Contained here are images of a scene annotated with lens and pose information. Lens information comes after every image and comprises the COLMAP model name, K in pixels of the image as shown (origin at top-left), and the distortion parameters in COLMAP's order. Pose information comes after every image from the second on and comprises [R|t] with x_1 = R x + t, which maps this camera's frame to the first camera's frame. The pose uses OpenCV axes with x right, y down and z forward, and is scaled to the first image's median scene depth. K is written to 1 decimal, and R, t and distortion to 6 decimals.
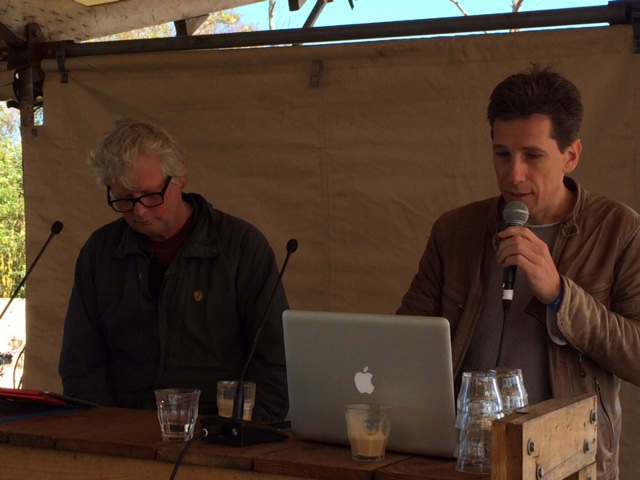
lens RADIAL K [[1153.9, 0, 320.0], [0, 1153.9, 240.0], [0, 0, 1]] dist [0.050367, 0.191675]
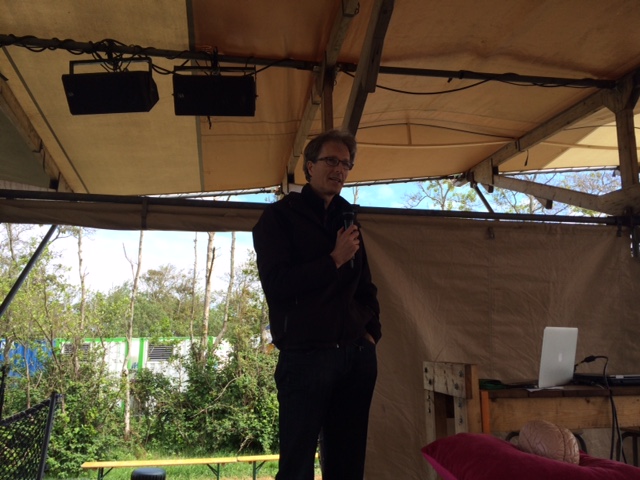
lens RADIAL K [[545.3, 0, 320.0], [0, 545.3, 240.0], [0, 0, 1]] dist [0.069310, 0.007107]
pose [[0.800949, 0.072100, 0.594375, -0.423163], [0.006042, 0.991699, -0.128440, 0.000189], [-0.598702, 0.106465, 0.793865, 0.178505]]
